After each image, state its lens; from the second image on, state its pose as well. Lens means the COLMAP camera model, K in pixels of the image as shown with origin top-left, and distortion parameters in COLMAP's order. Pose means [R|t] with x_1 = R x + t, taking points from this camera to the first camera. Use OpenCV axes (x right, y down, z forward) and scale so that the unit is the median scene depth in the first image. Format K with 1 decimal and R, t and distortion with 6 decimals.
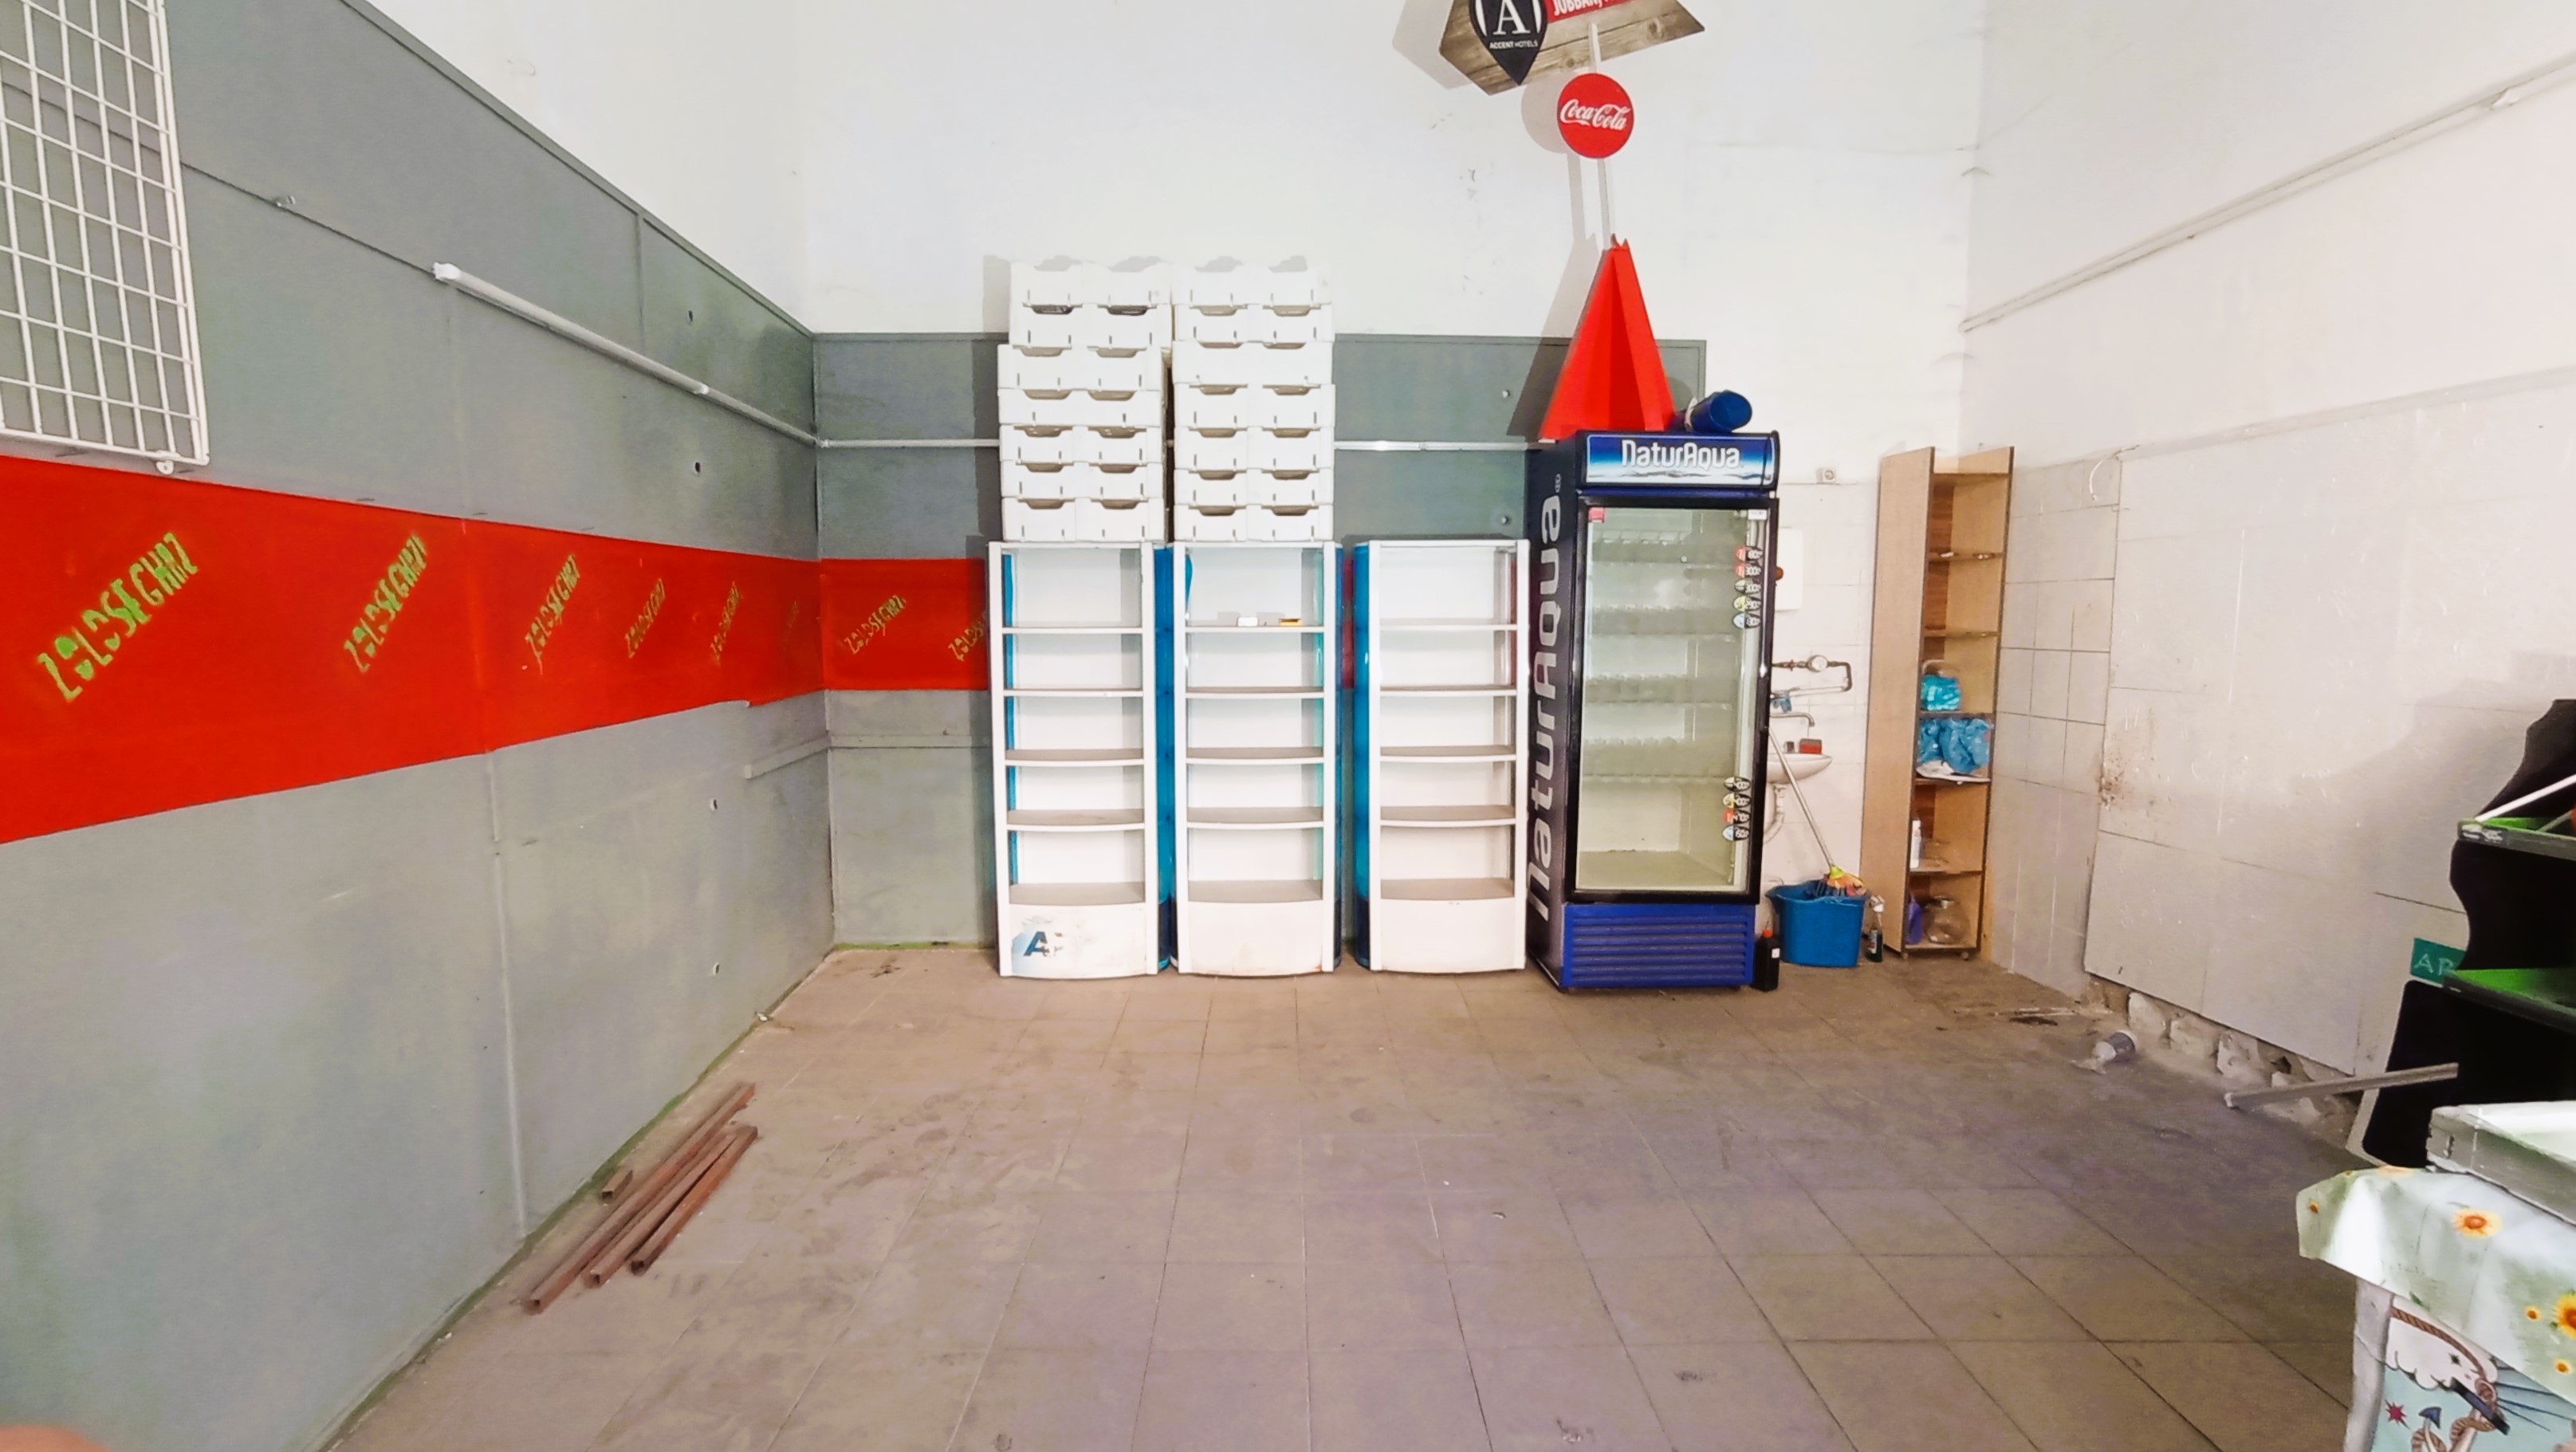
lens RADIAL K [[1164.0, 0, 1291.2], [0, 1164.0, 735.6], [0, 0, 1]] dist [-0.049050, 0.043545]
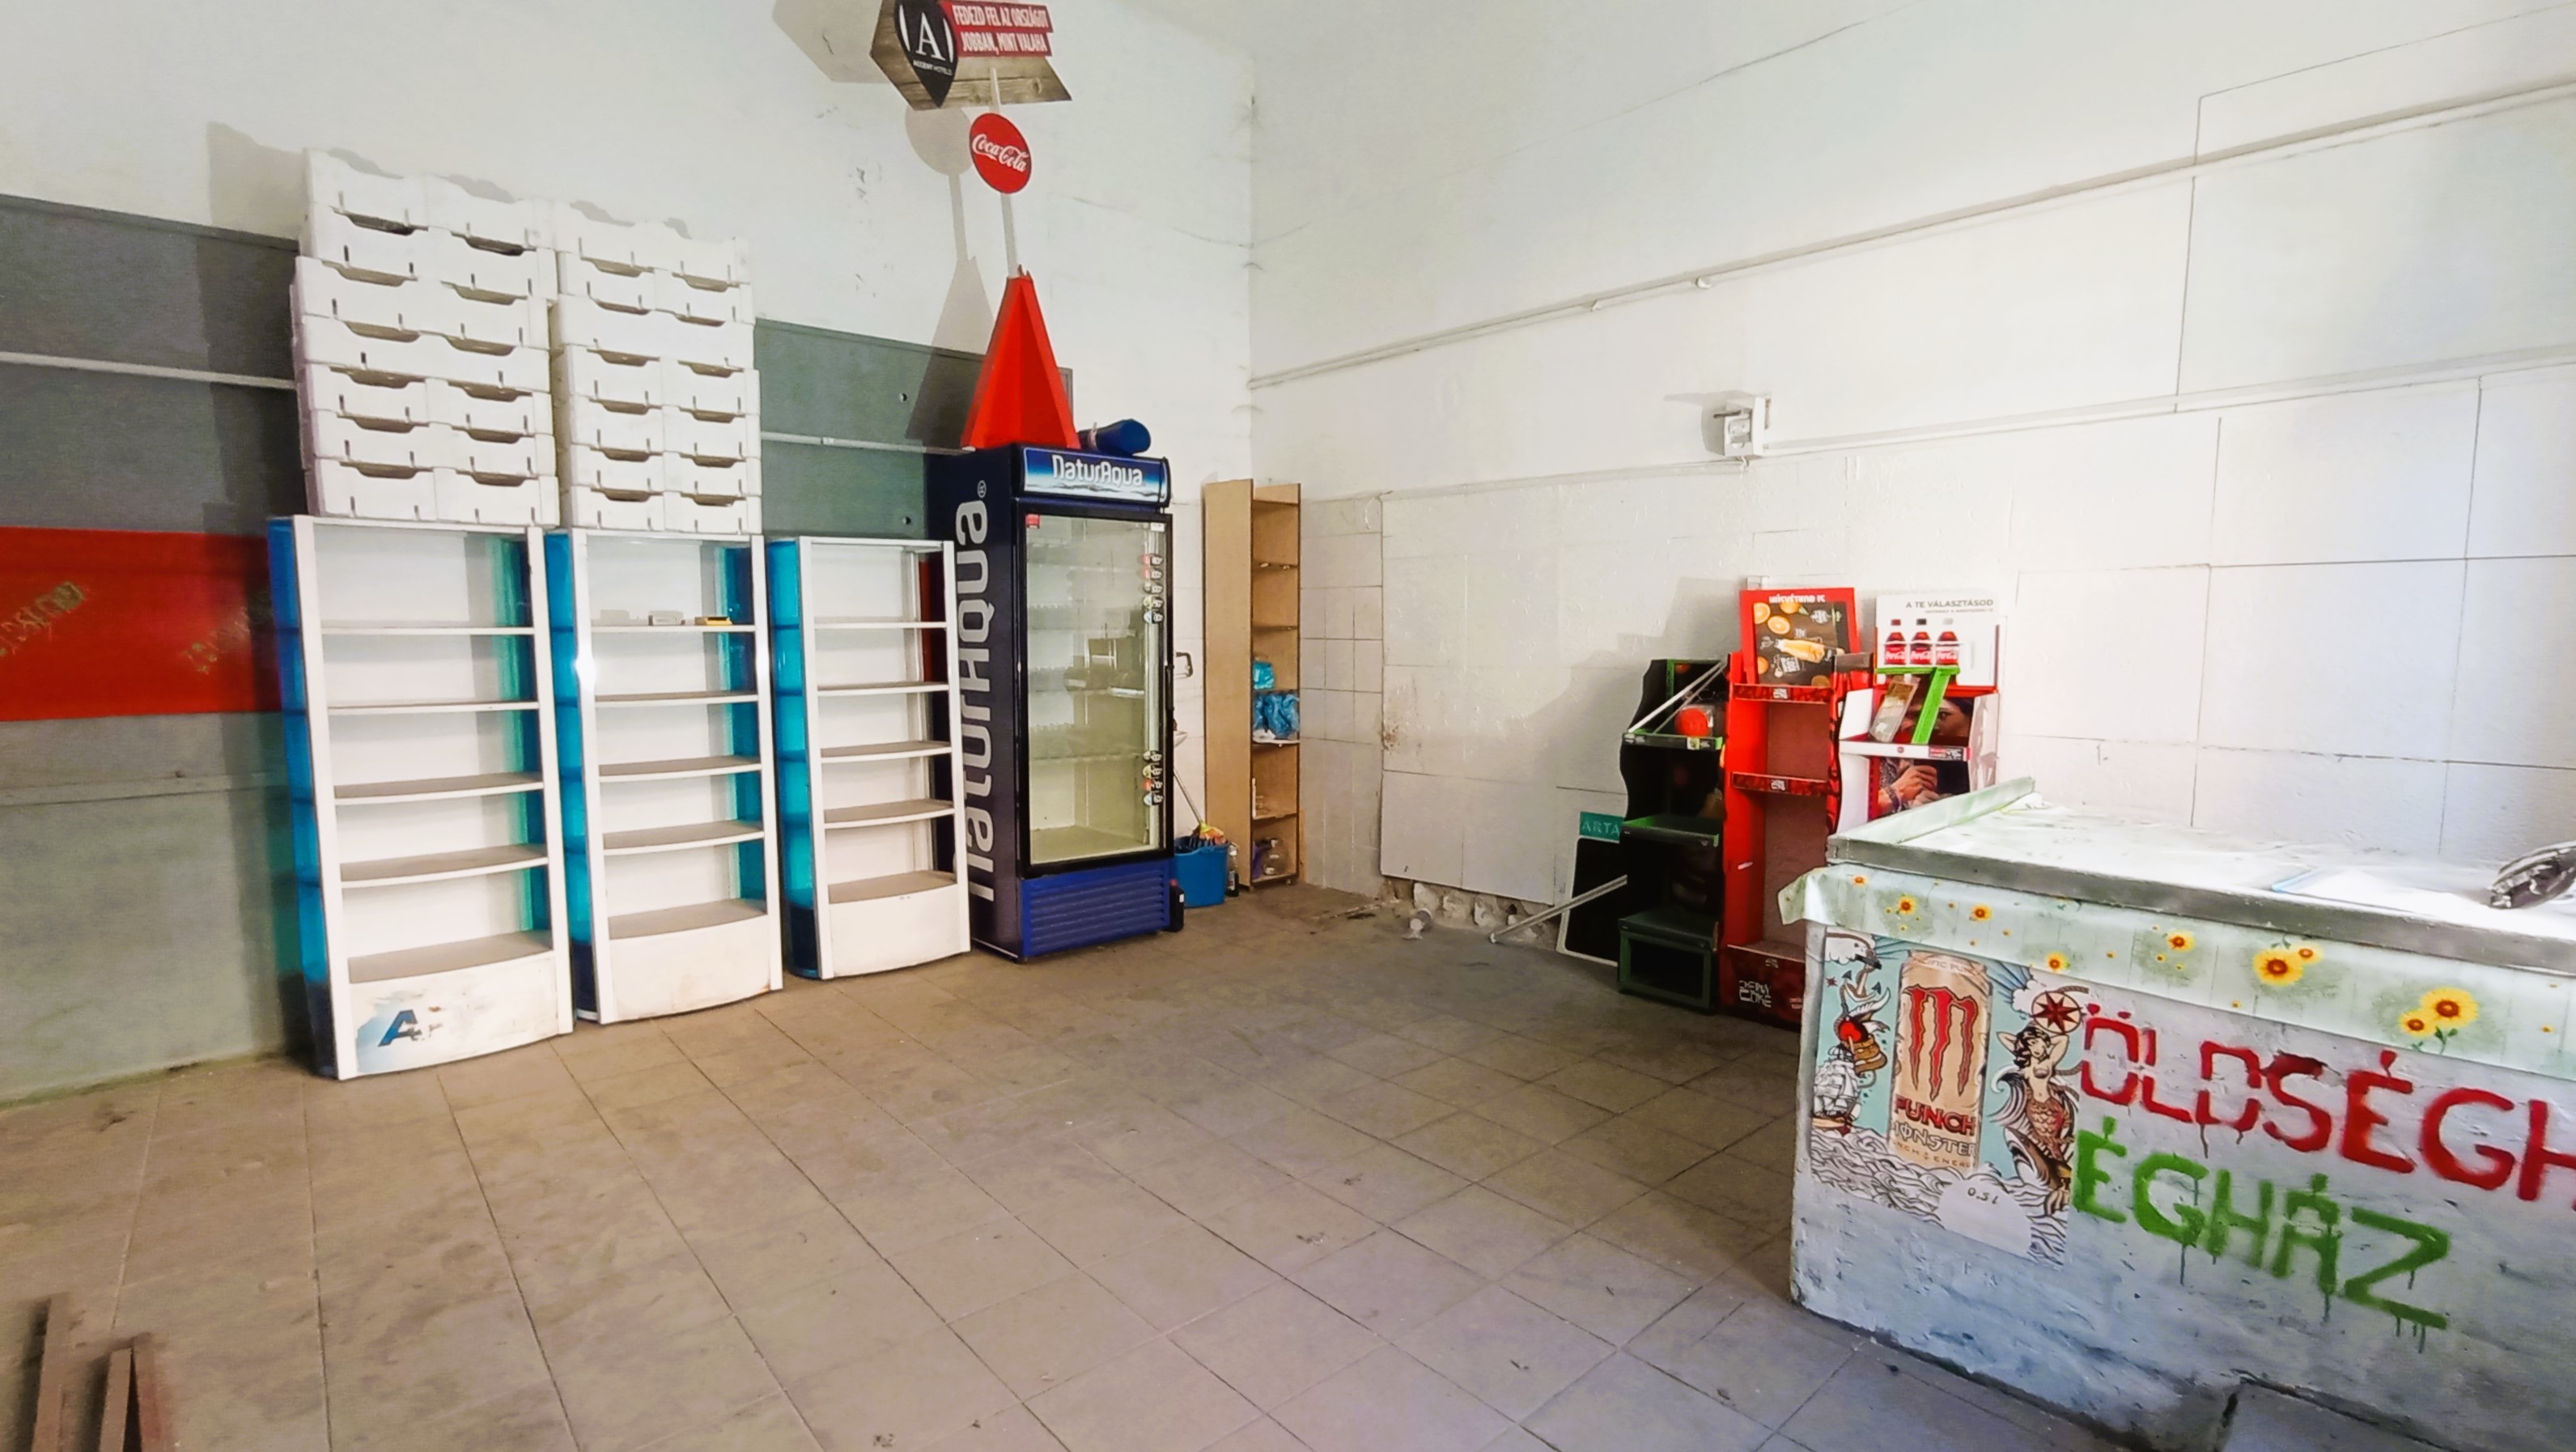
lens RADIAL K [[1175.3, 0, 1279.8], [0, 1175.3, 736.4], [0, 0, 1]] dist [-0.052521, 0.046022]
pose [[0.767076, -0.063285, 0.638427, -0.262201], [0.067403, 0.997565, 0.017900, 0.008490], [-0.638006, 0.029301, 0.769474, 0.003495]]
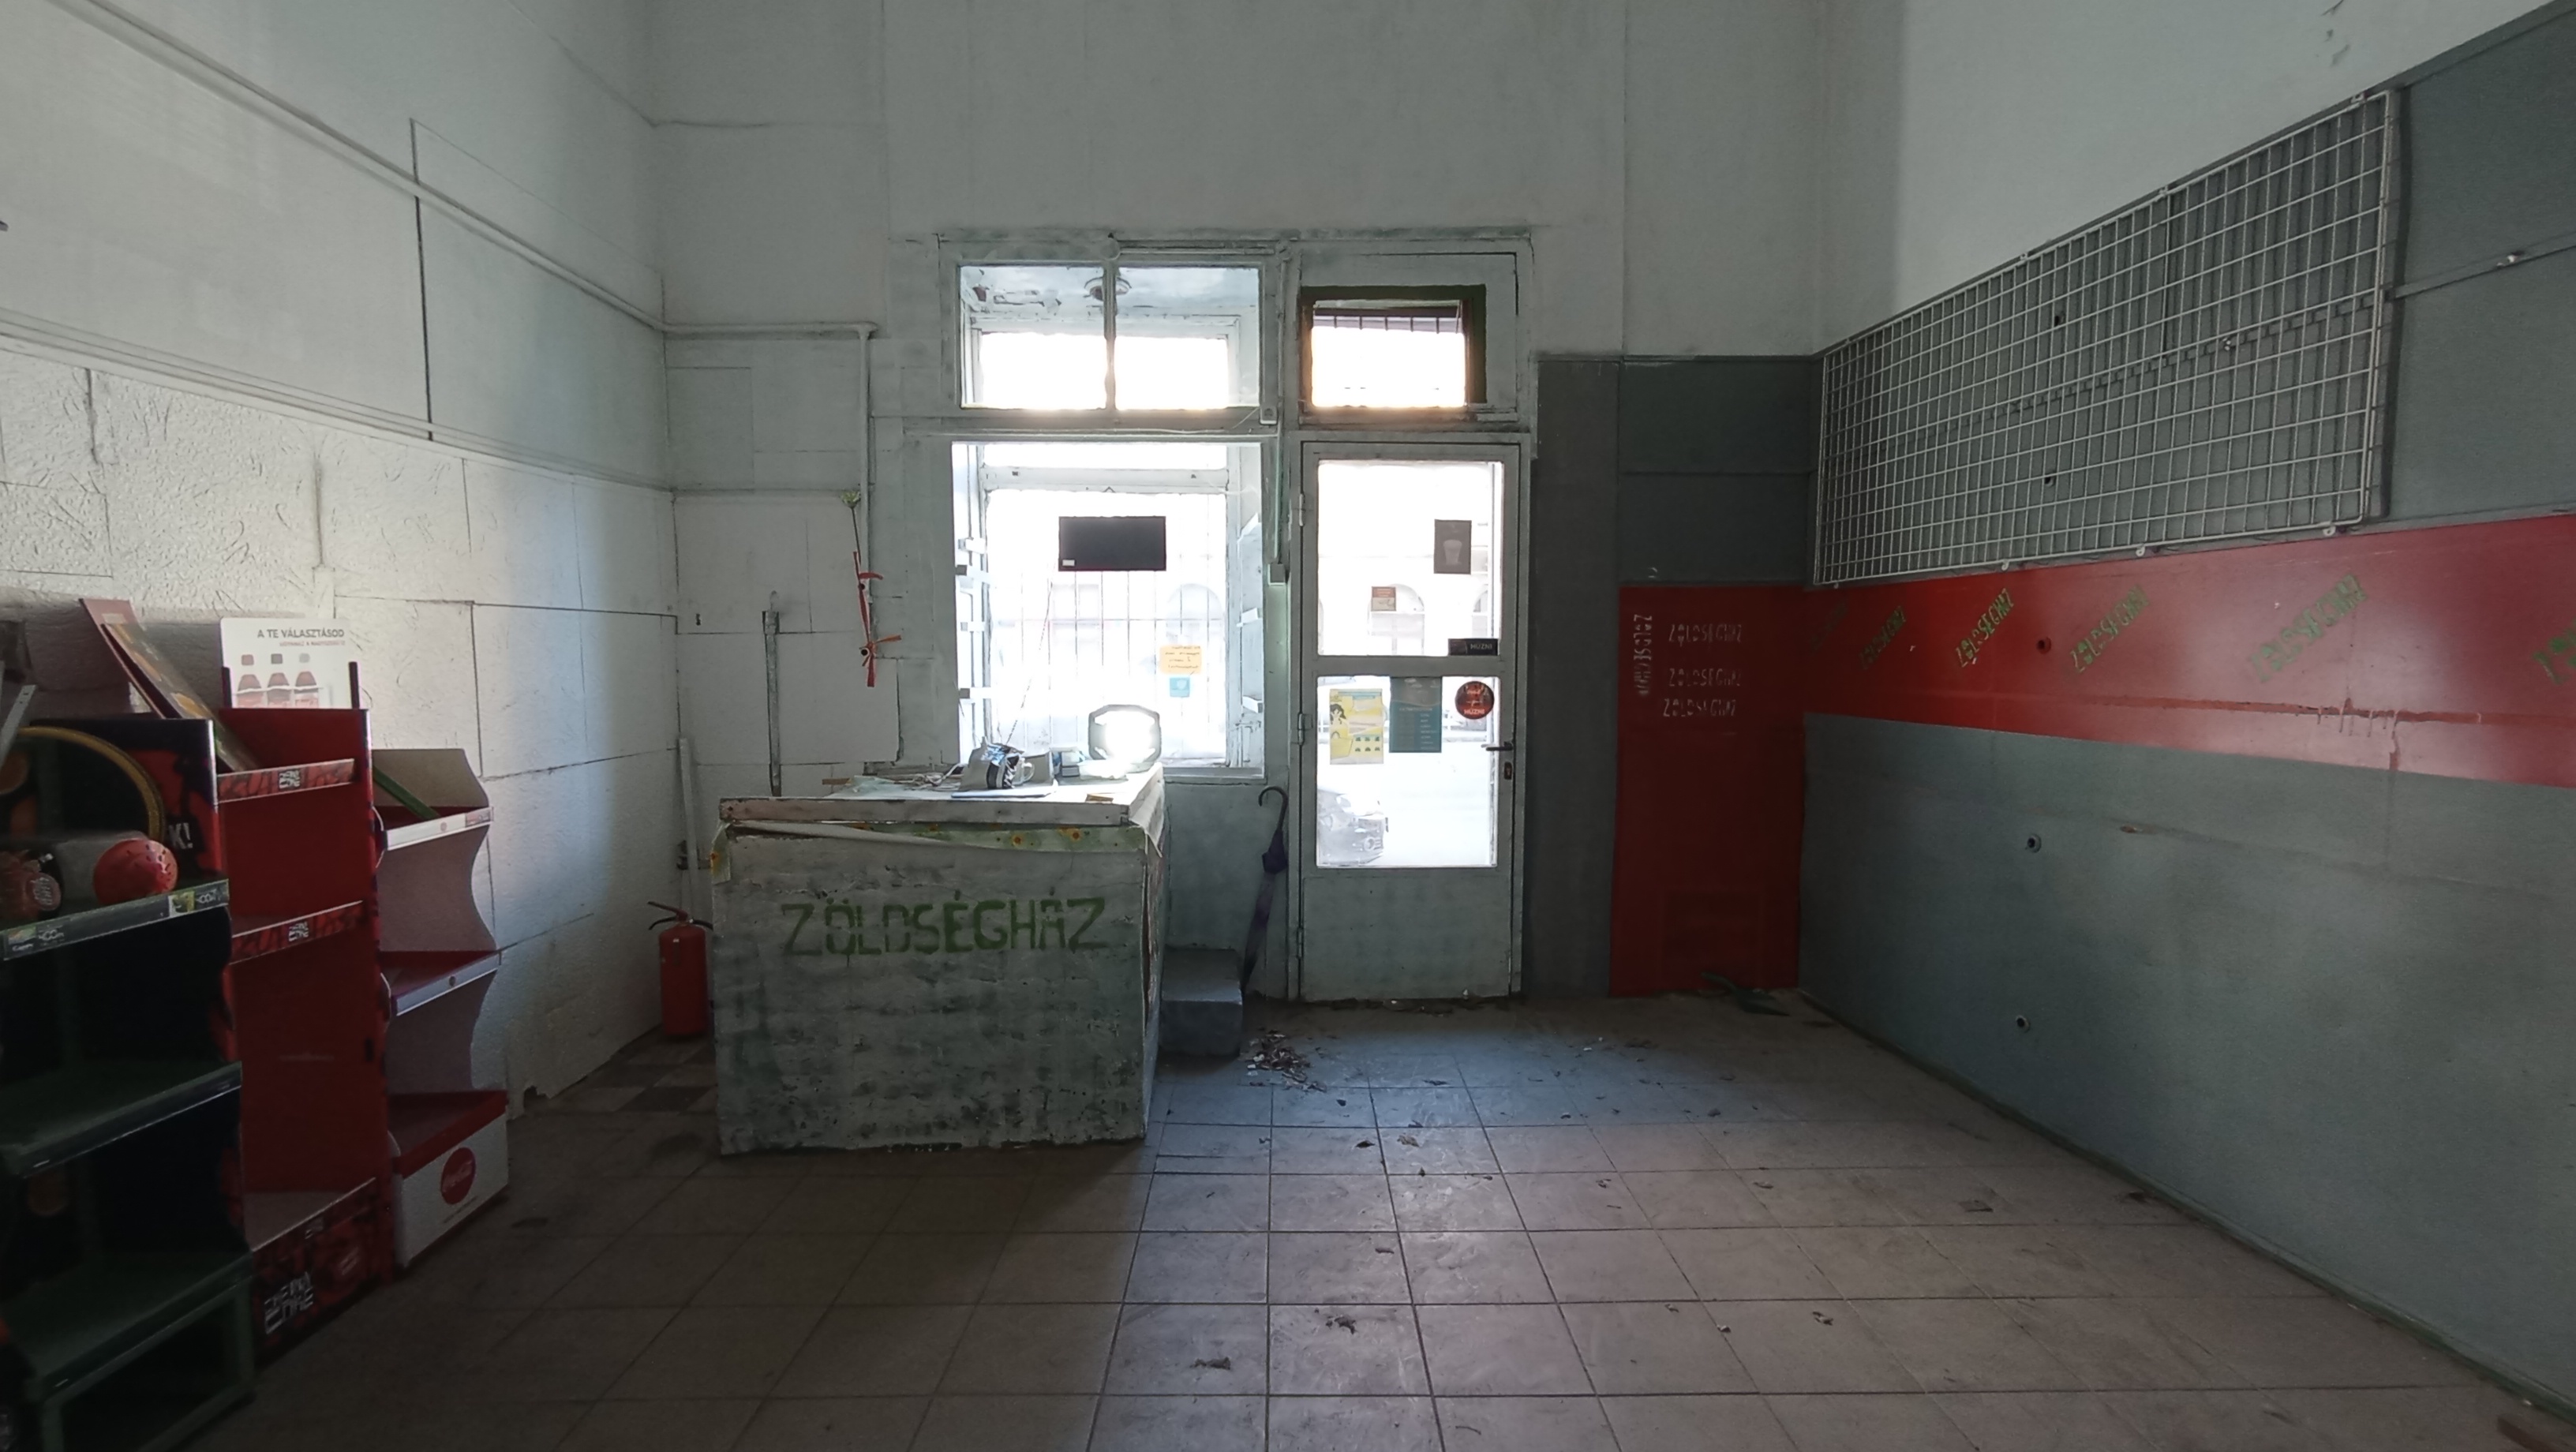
lens RADIAL K [[1163.9, 0, 1291.2], [0, 1163.9, 735.6], [0, 0, 1]] dist [-0.049050, 0.043545]
pose [[-0.999973, 0.004267, 0.005938, 0.134100], [0.005242, 0.984496, 0.175330, -0.089884], [-0.005098, 0.175356, -0.984492, 0.937258]]
